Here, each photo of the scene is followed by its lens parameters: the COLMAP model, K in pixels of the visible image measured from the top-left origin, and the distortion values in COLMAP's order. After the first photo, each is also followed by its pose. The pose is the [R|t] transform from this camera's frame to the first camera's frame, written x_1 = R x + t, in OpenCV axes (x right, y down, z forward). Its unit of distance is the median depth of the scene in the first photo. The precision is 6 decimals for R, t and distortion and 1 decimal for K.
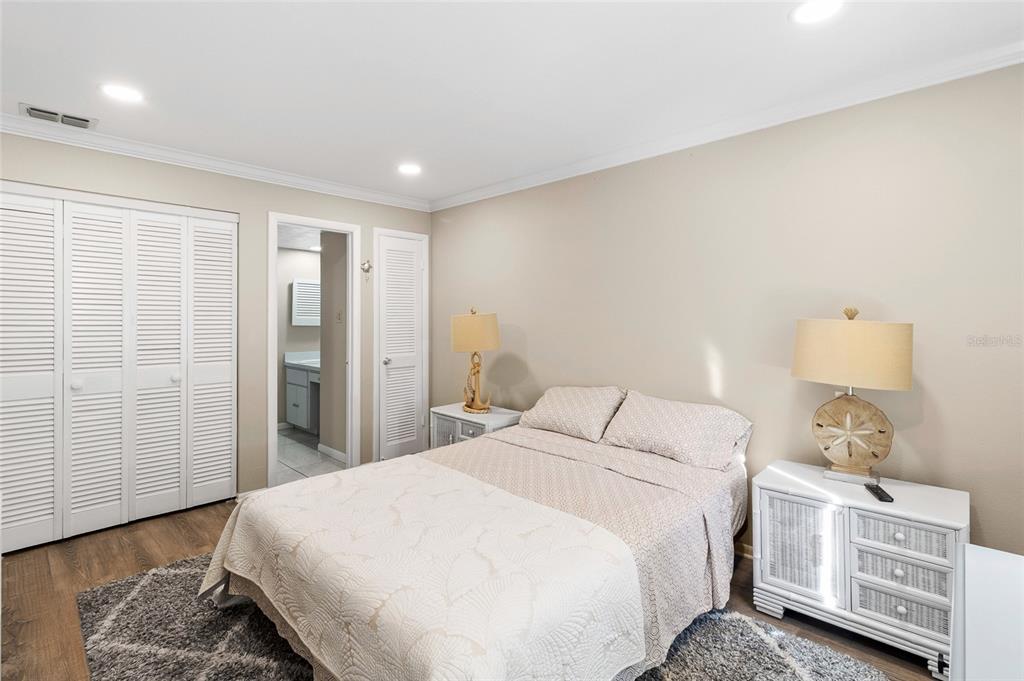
lens RADIAL K [[473.0, 0, 520.5], [0, 473.0, 319.7], [0, 0, 1]] dist [-0.000529, -0.000553]
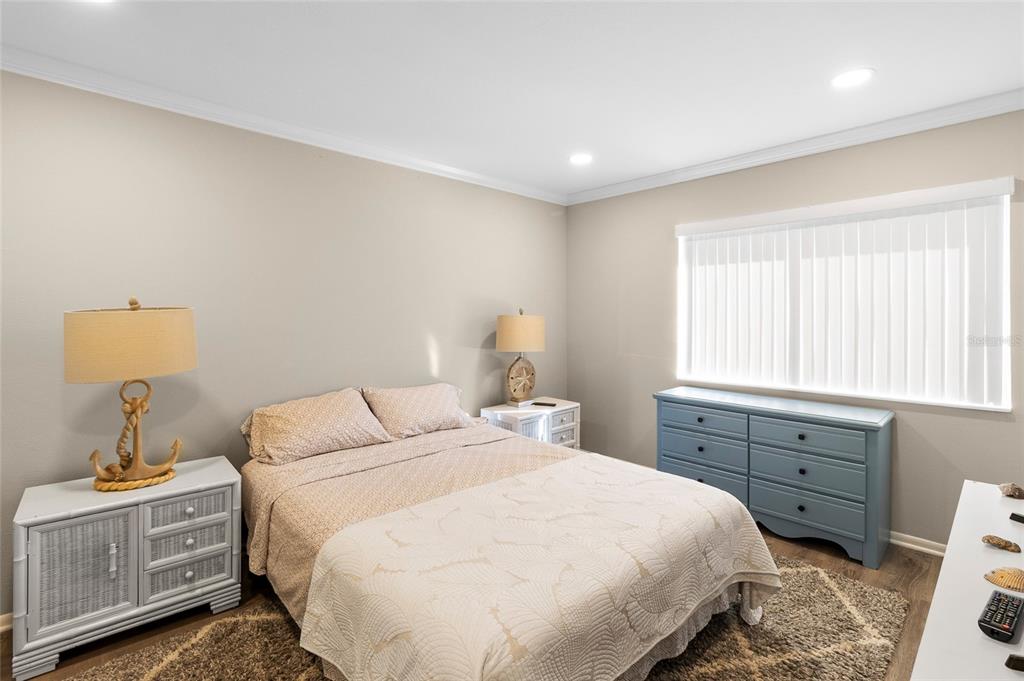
lens RADIAL K [[451.5, 0, 510.4], [0, 451.5, 314.7], [0, 0, 1]] dist [-0.043383, -0.000255]
pose [[0.073814, 0.000602, 0.997272, -0.601897], [0.005564, 0.999984, -0.001016, -0.000093], [-0.997257, 0.005624, 0.073809, 0.551631]]
